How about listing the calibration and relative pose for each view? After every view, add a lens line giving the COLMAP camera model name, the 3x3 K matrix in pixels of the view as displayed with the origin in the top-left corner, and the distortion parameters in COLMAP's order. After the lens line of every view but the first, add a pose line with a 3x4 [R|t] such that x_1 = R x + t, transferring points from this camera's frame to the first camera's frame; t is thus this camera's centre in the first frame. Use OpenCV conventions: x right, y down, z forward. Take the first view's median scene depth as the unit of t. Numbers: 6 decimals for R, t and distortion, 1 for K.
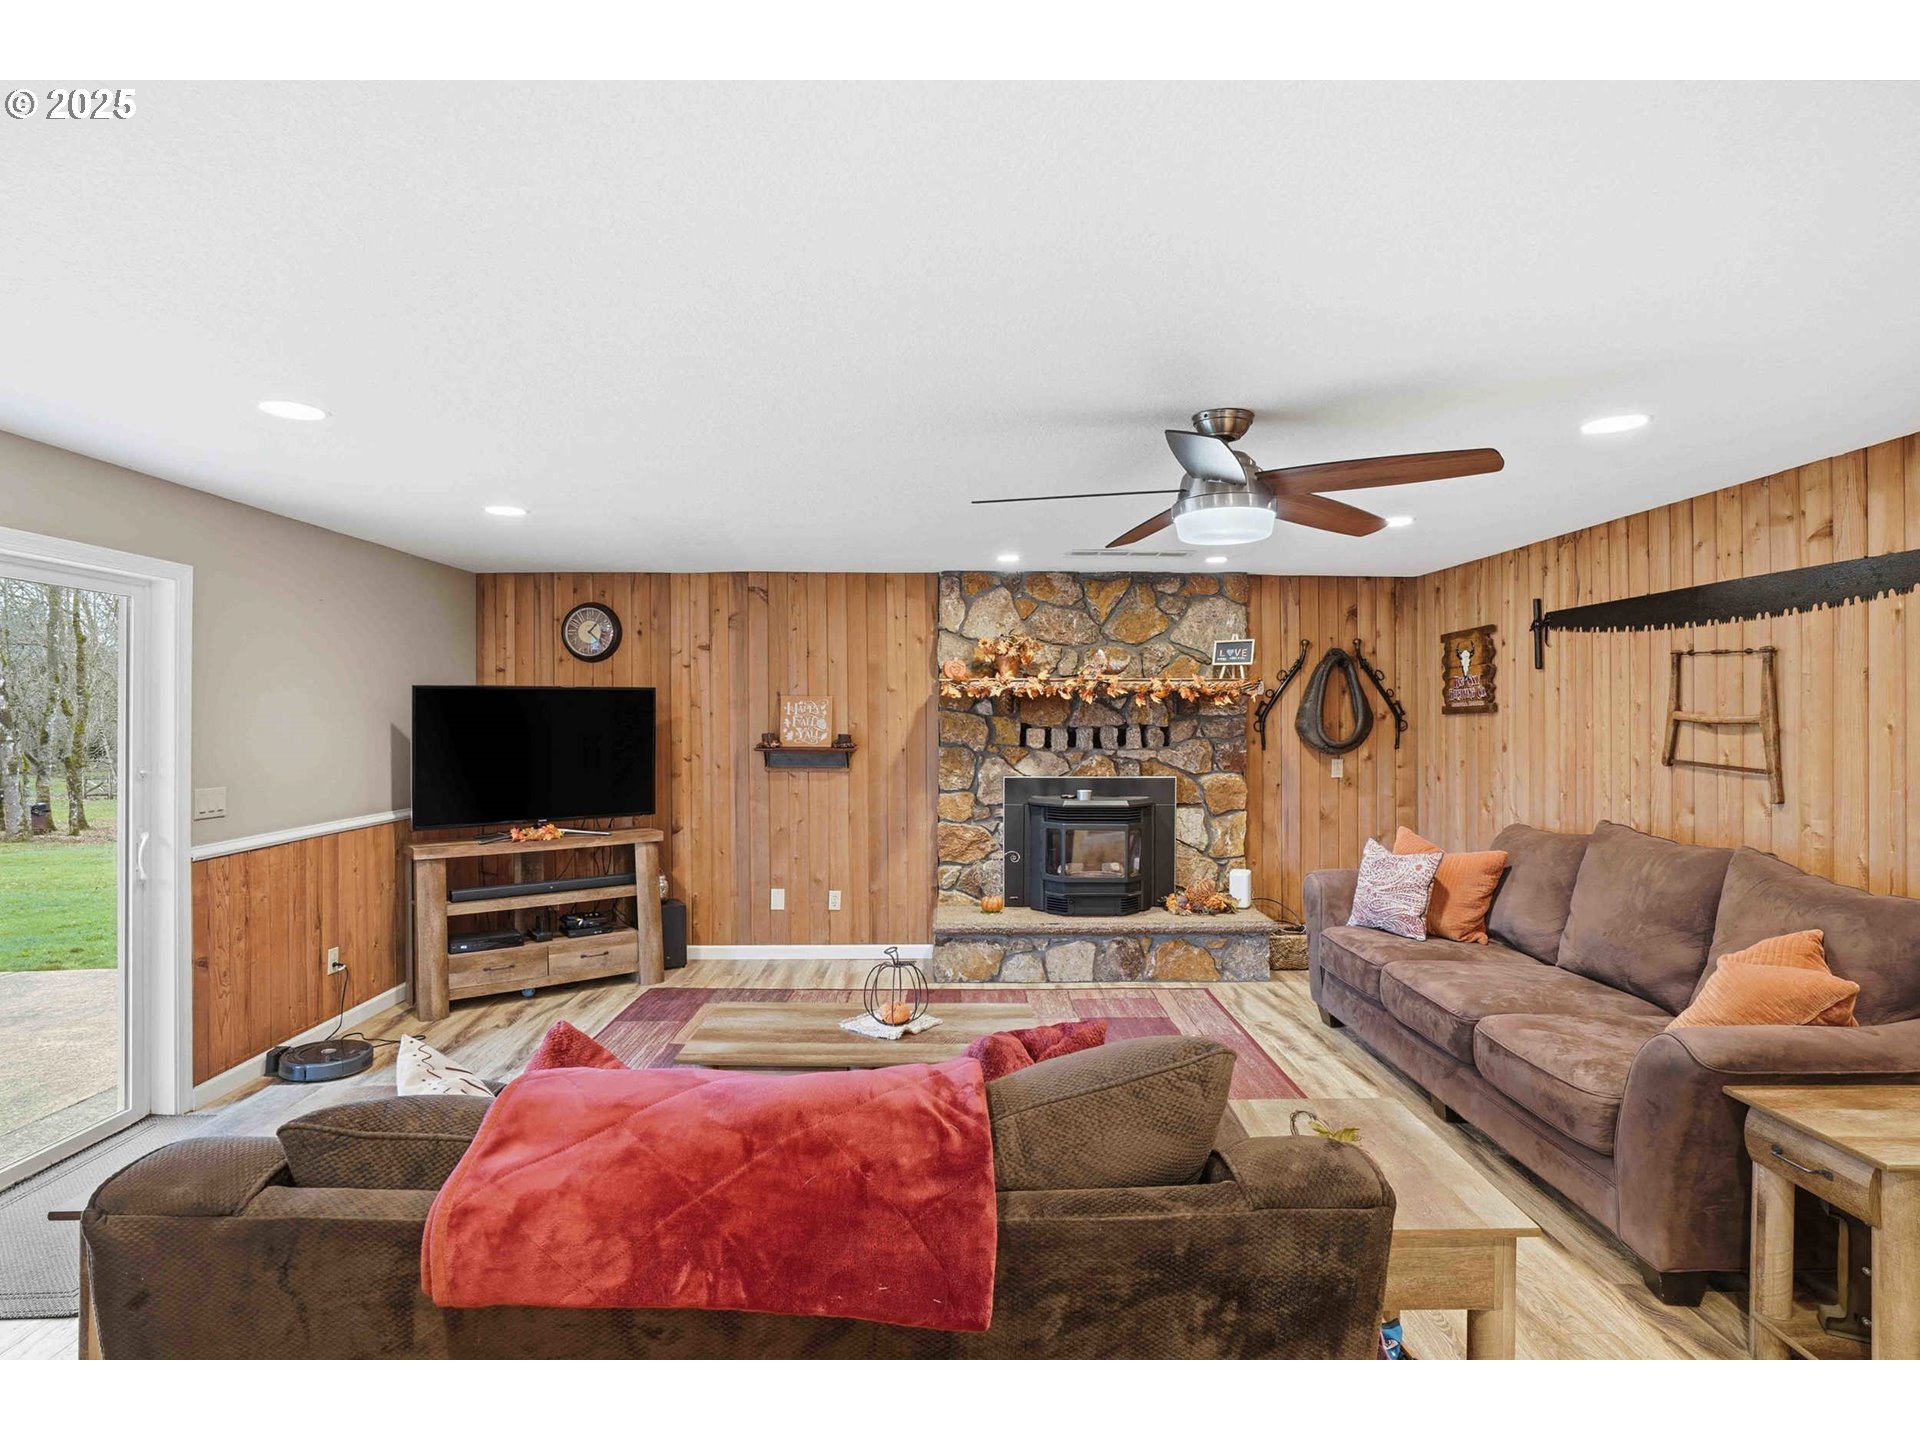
lens RADIAL K [[910.7, 0, 940.3], [0, 910.7, 709.4], [0, 0, 1]] dist [-0.063487, 0.025084]
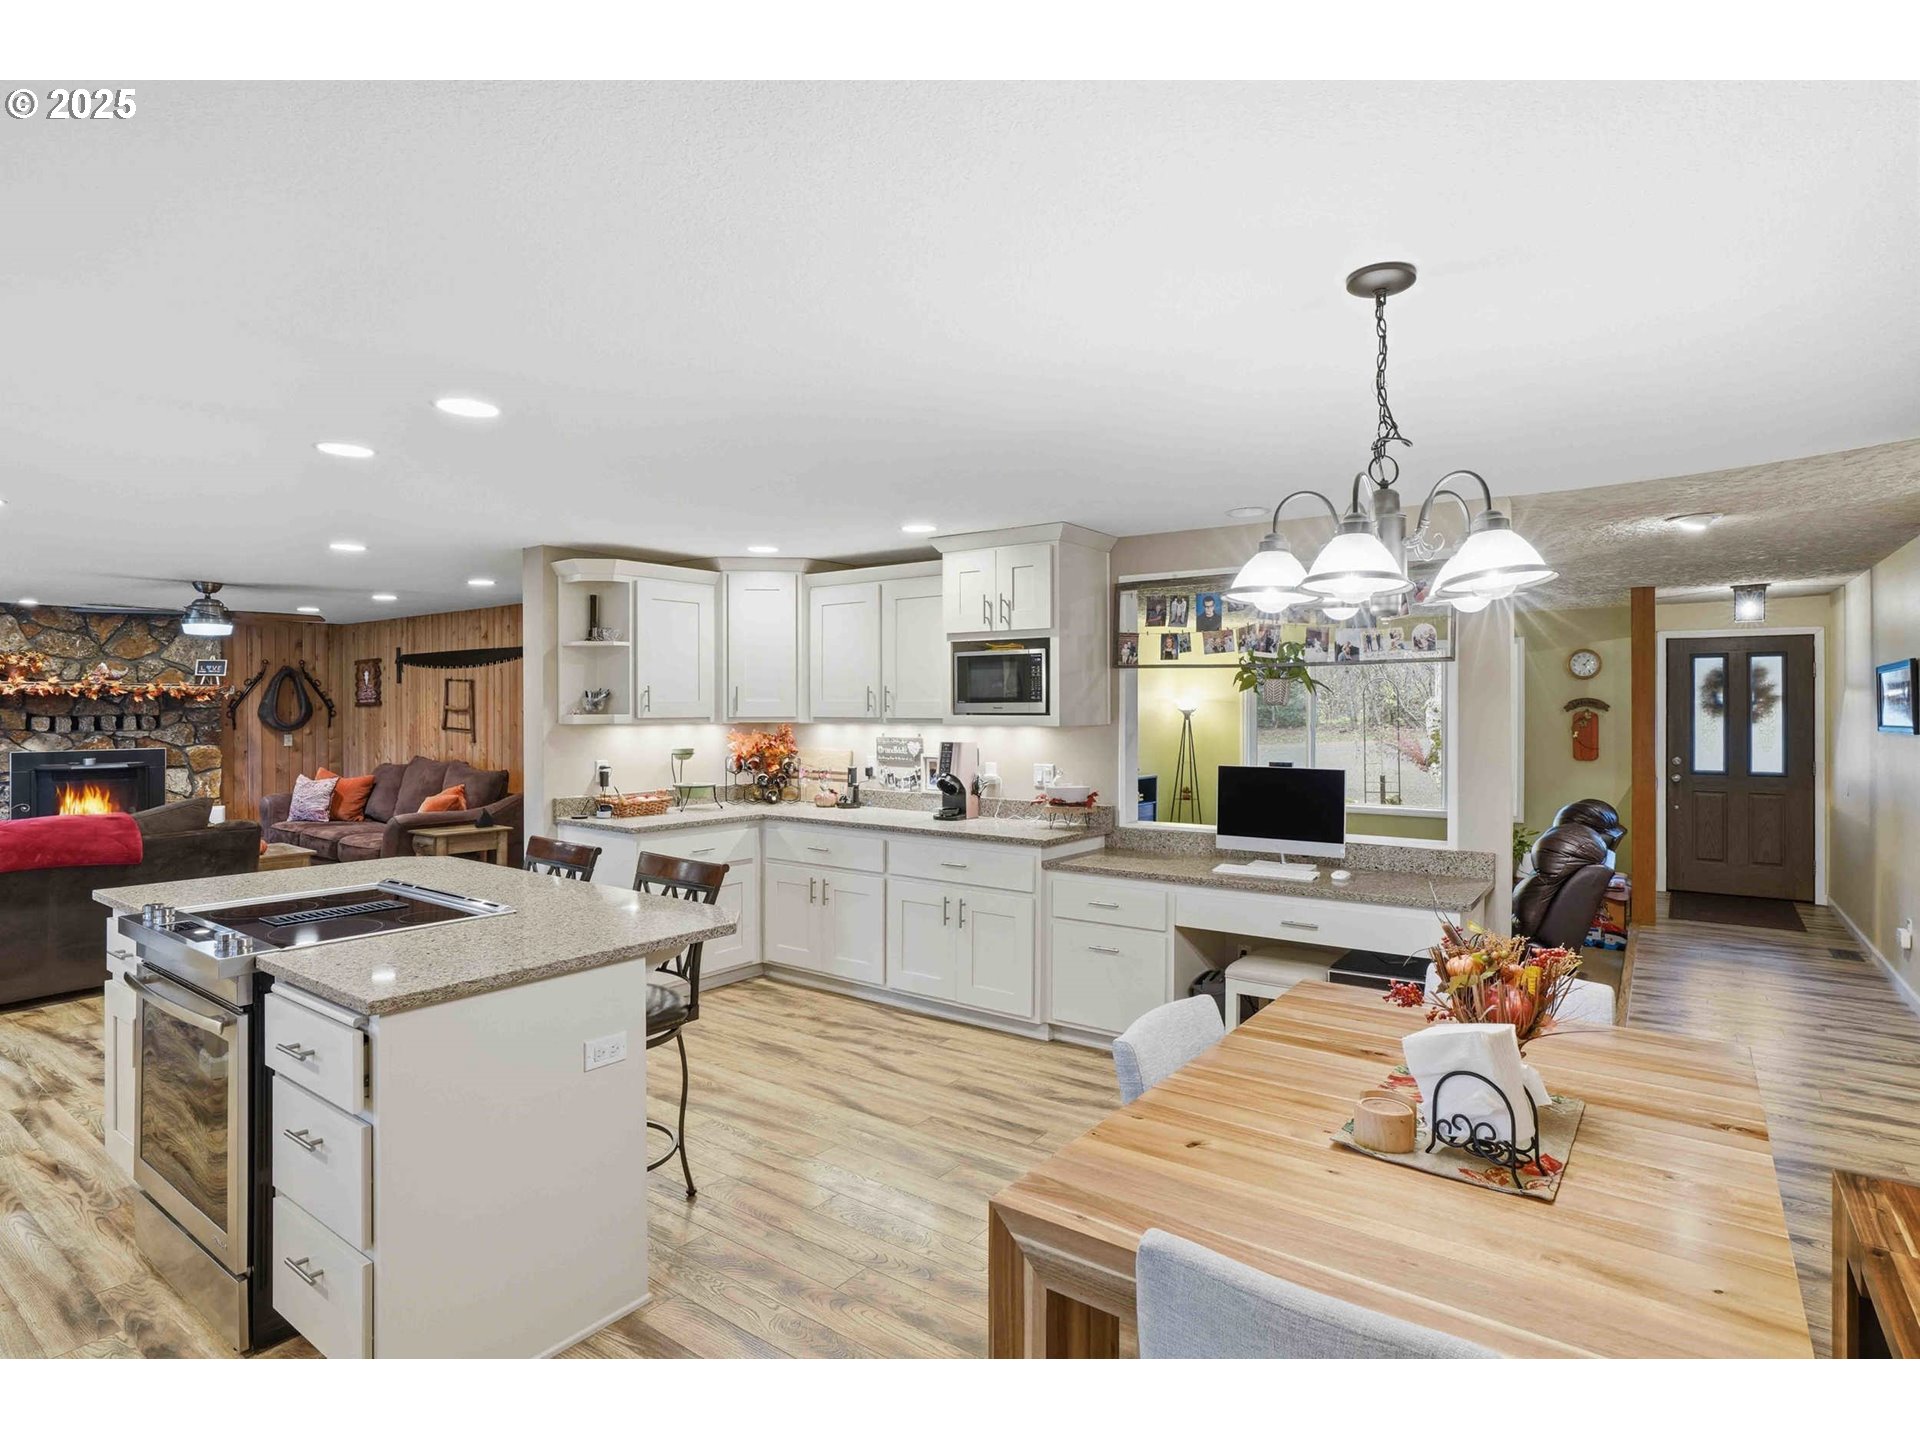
lens RADIAL K [[910.7, 0, 940.3], [0, 910.7, 709.4], [0, 0, 1]] dist [-0.063487, 0.025084]
pose [[0.535809, -0.003910, 0.844330, -0.292578], [-0.004363, 0.999963, 0.007399, -0.007136], [-0.844328, -0.007648, 0.535772, -0.895717]]
